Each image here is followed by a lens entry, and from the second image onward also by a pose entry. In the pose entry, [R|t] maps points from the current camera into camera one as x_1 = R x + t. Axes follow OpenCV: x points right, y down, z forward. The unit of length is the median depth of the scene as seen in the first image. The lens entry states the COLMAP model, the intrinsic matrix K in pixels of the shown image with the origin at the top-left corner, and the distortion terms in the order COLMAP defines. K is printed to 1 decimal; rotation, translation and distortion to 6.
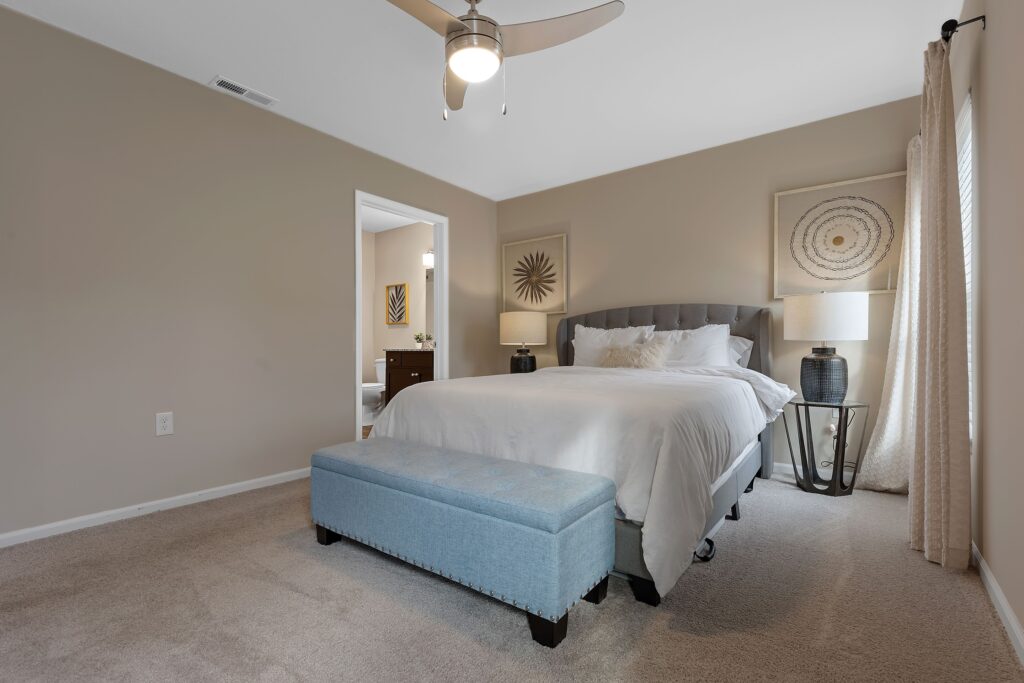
lens RADIAL K [[461.3, 0, 511.5], [0, 461.3, 341.5], [0, 0, 1]] dist [-0.000864, -0.000013]
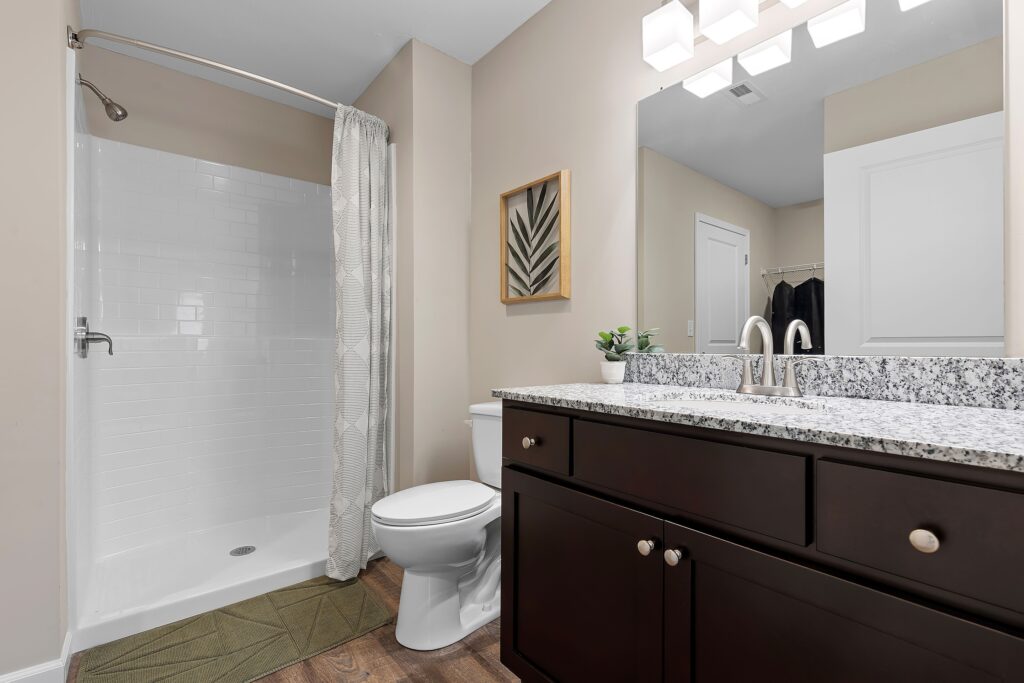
lens RADIAL K [[461.3, 0, 510.8], [0, 461.3, 340.3], [0, 0, 1]] dist [-0.000864, -0.000013]
pose [[0.972803, 0.000278, -0.231635, -0.186848], [-0.000259, 1.000000, 0.000112, -0.009425], [0.231635, -0.000049, 0.972803, 0.674556]]
